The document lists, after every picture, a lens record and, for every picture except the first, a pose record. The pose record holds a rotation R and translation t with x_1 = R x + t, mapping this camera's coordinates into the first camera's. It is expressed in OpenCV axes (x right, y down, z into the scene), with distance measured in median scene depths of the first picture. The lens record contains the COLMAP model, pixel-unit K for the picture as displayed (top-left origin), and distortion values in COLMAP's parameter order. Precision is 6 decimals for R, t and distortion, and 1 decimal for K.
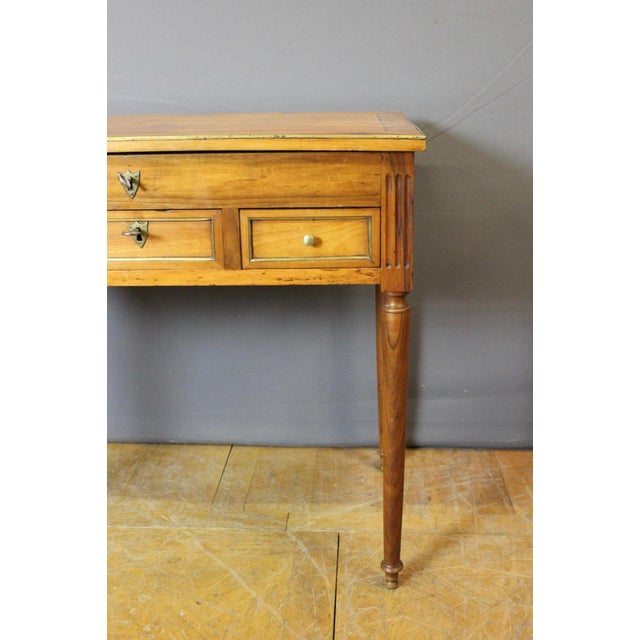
lens RADIAL K [[801.6, 0, 317.9], [0, 801.6, 320.7], [0, 0, 1]] dist [-0.053491, 0.000000]
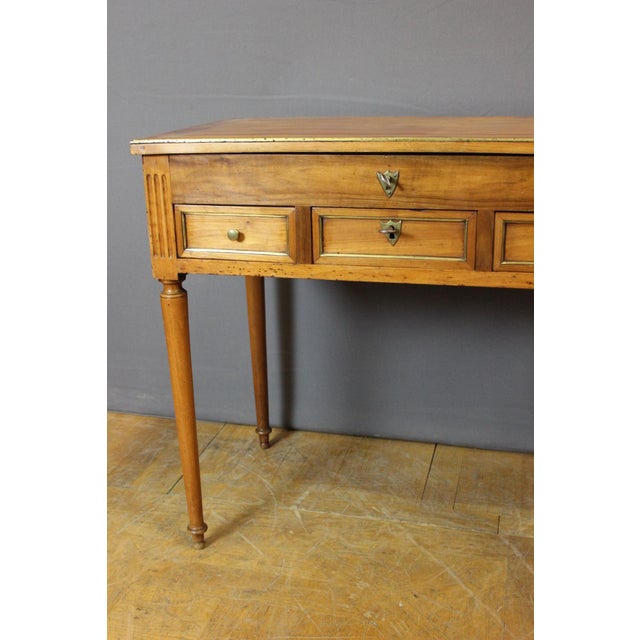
lens RADIAL K [[801.6, 0, 313.1], [0, 801.6, 321.4], [0, 0, 1]] dist [-0.053491, 0.000000]
pose [[0.979935, 0.057982, -0.190698, -0.107501], [-0.057531, 0.998312, 0.007904, 0.003489], [0.190834, 0.003225, 0.981617, -0.027313]]
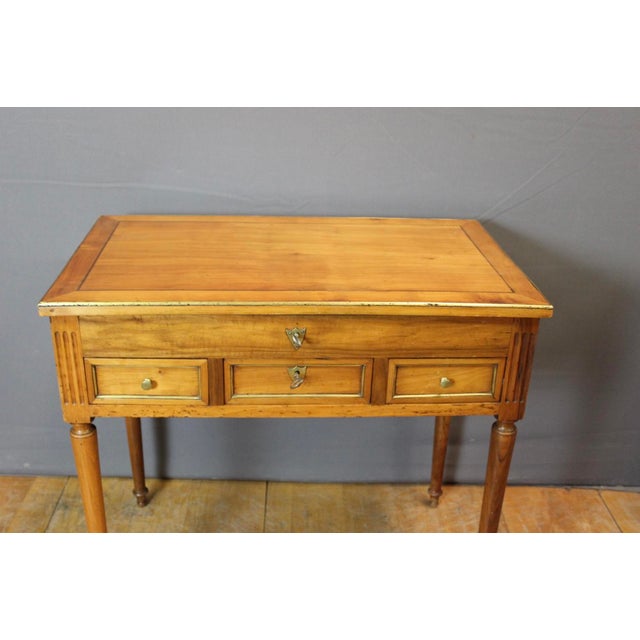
lens RADIAL K [[752.2, 0, 317.8], [0, 752.2, 315.5], [0, 0, 1]] dist [-0.071833, 0.000000]
pose [[0.993228, 0.001048, 0.116174, -0.286487], [-0.013658, 0.994079, 0.107801, -0.277524], [-0.115373, -0.108658, 0.987361, -0.051799]]
